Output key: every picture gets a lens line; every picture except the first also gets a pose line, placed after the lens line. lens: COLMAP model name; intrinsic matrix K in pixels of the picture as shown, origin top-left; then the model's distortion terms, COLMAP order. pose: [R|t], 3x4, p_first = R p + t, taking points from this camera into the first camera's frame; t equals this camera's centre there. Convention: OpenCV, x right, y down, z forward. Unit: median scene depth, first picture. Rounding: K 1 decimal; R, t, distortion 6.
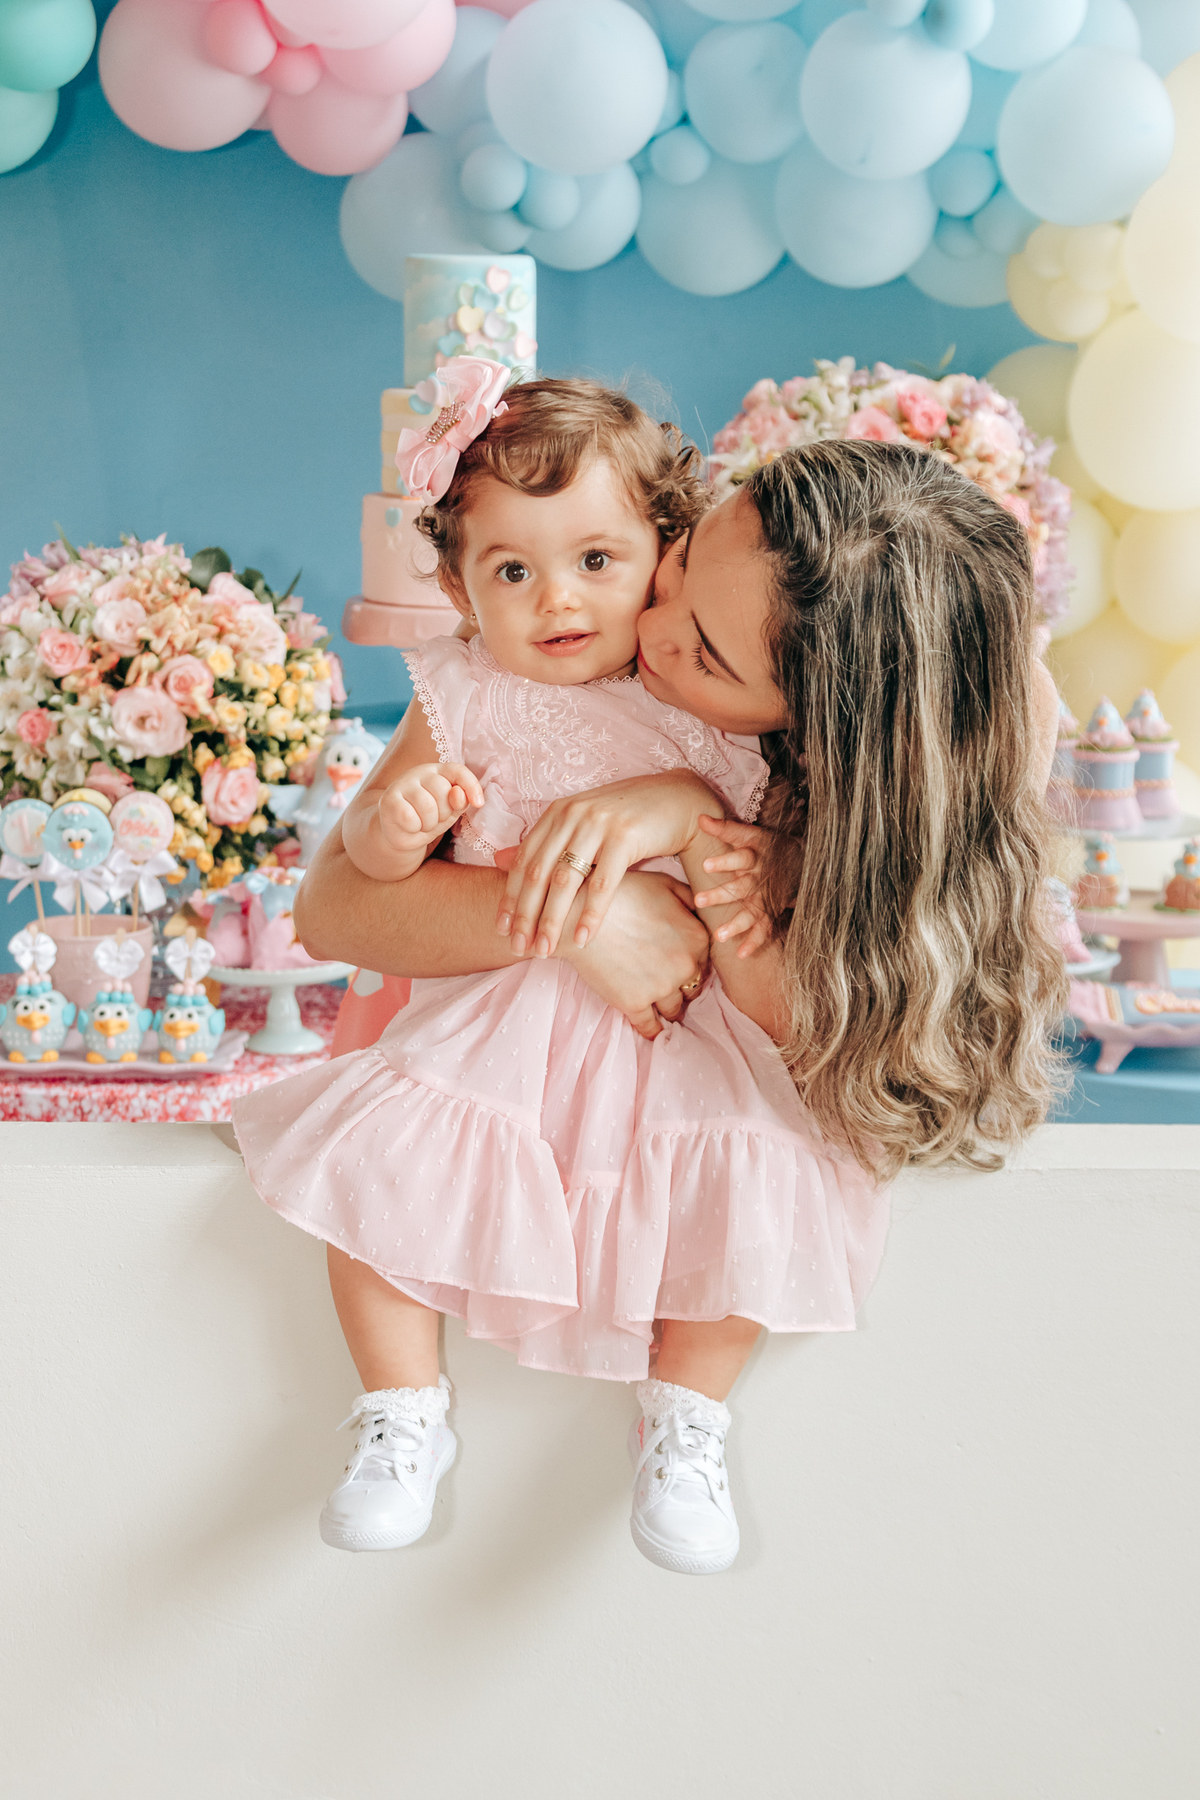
lens RADIAL K [[3059.2, 0, 596.9], [0, 3059.2, 929.0], [0, 0, 1]] dist [0.009756, 0.000000]
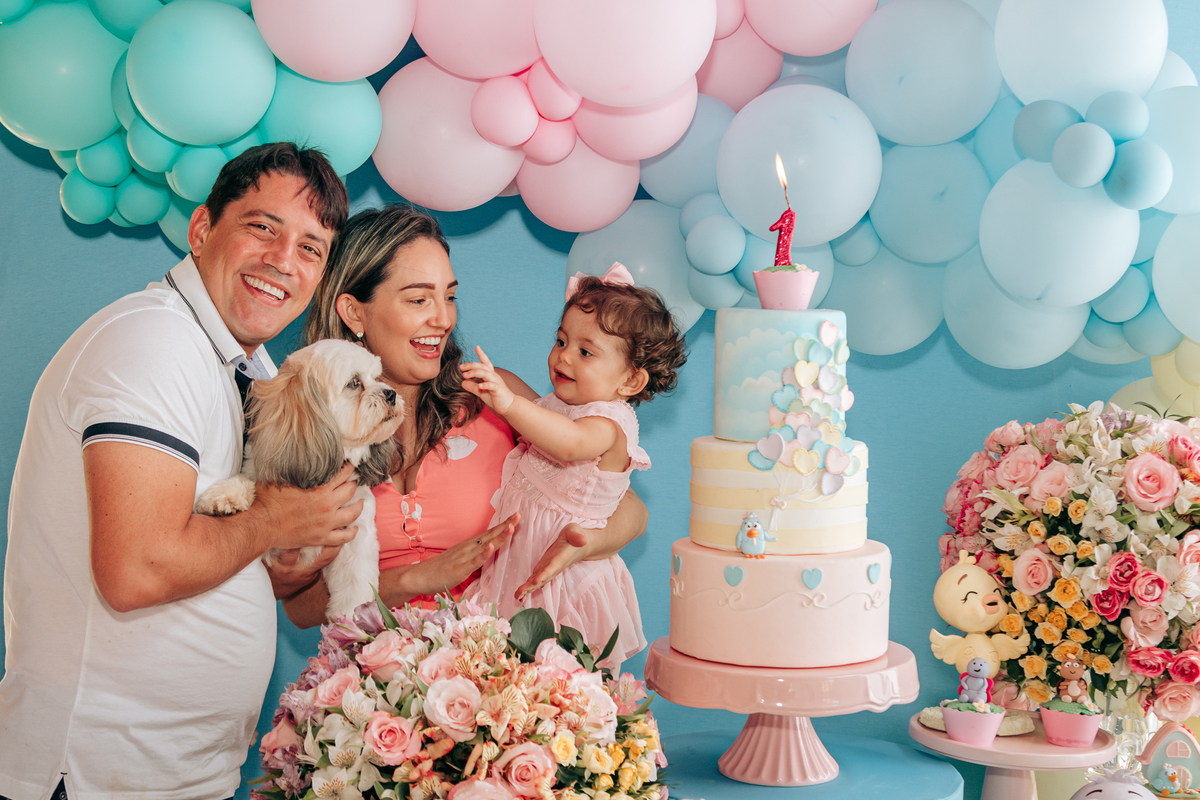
lens RADIAL K [[1814.1, 0, 550.1], [0, 1814.1, 356.4], [0, 0, 1]] dist [-0.020911, 0.000000]
pose [[0.999433, -0.002555, 0.033583, -0.140613], [0.008330, 0.984891, -0.172975, -0.105414], [-0.032634, 0.173156, 0.984354, 0.430073]]
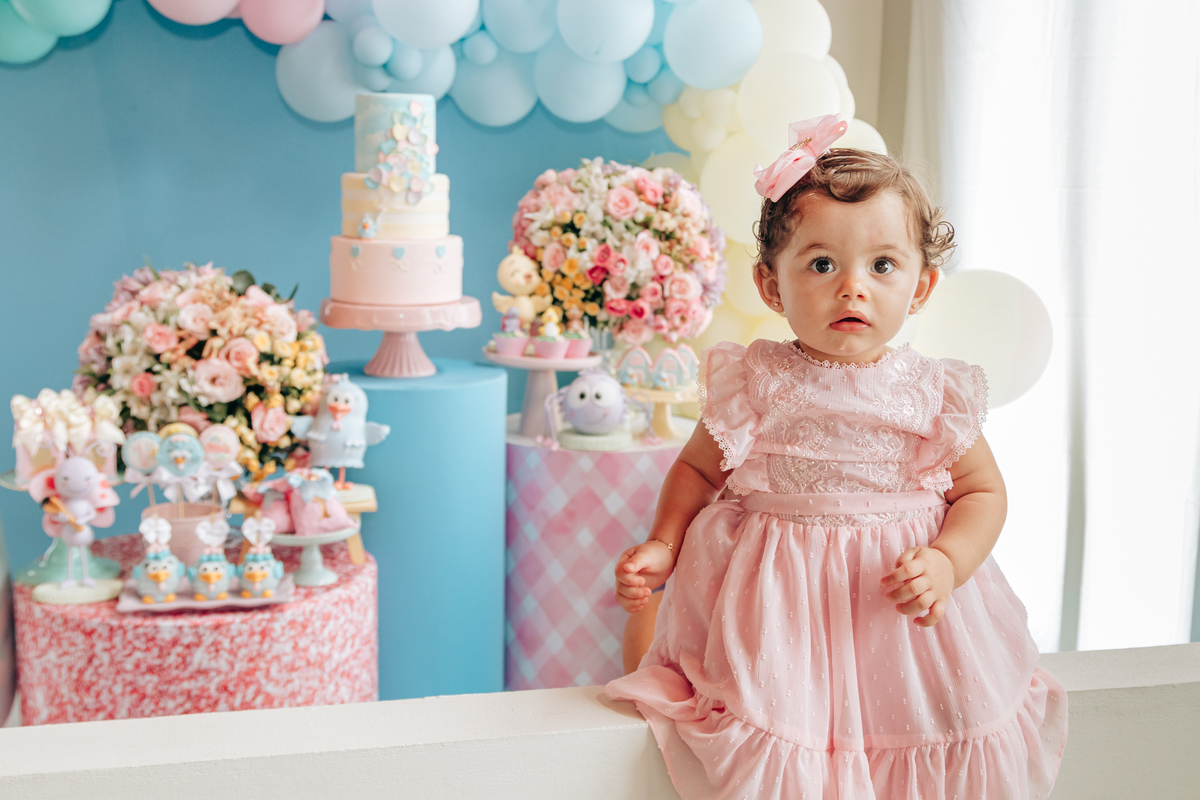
lens RADIAL K [[1541.9, 0, 611.9], [0, 1541.9, 388.3], [0, 0, 1]] dist [-0.005995, 0.000000]
pose [[0.973657, -0.026211, 0.226505, -0.124166], [0.035428, 0.998697, -0.036722, -0.025873], [-0.225247, 0.043779, 0.973318, 0.168350]]
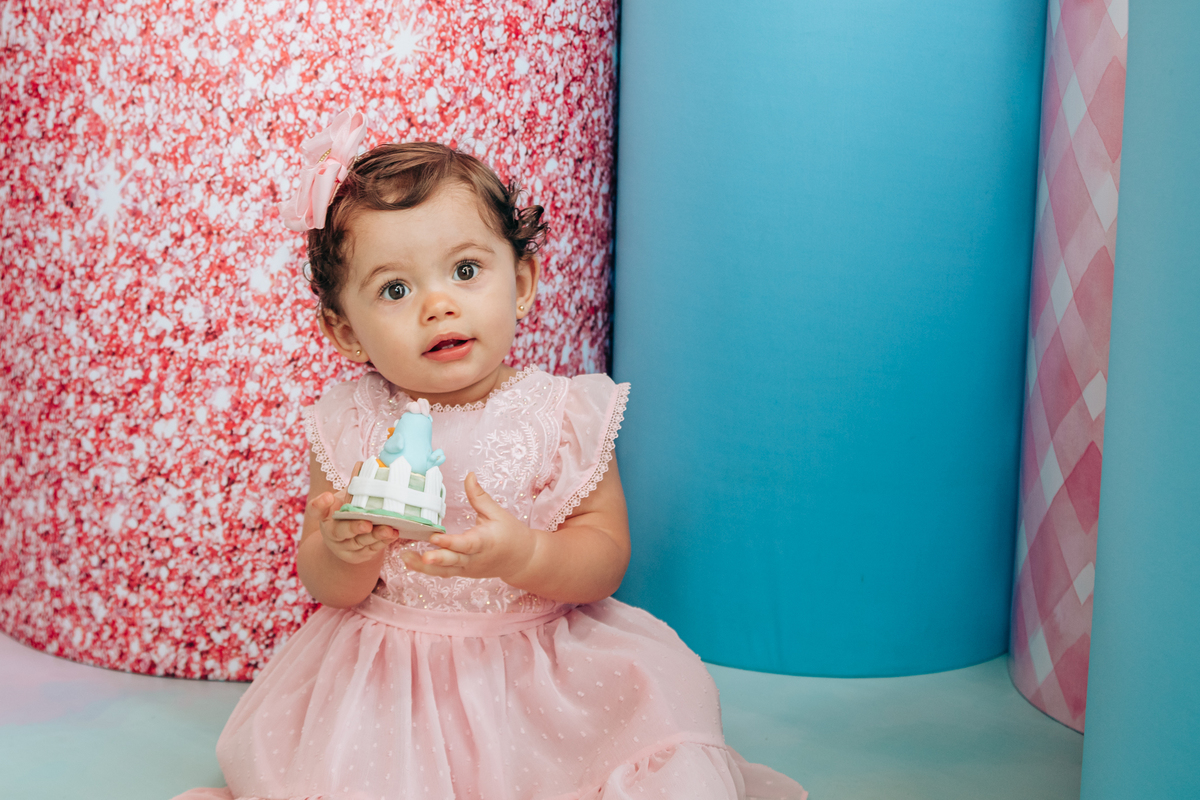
lens RADIAL K [[2009.8, 0, 598.8], [0, 2009.8, 407.7], [0, 0, 1]] dist [0.029572, 0.000000]
pose [[0.686292, 0.132317, -0.715189, 0.312239], [-0.156803, 0.987106, 0.032156, 0.118945], [0.710223, 0.090076, 0.698190, 0.669778]]
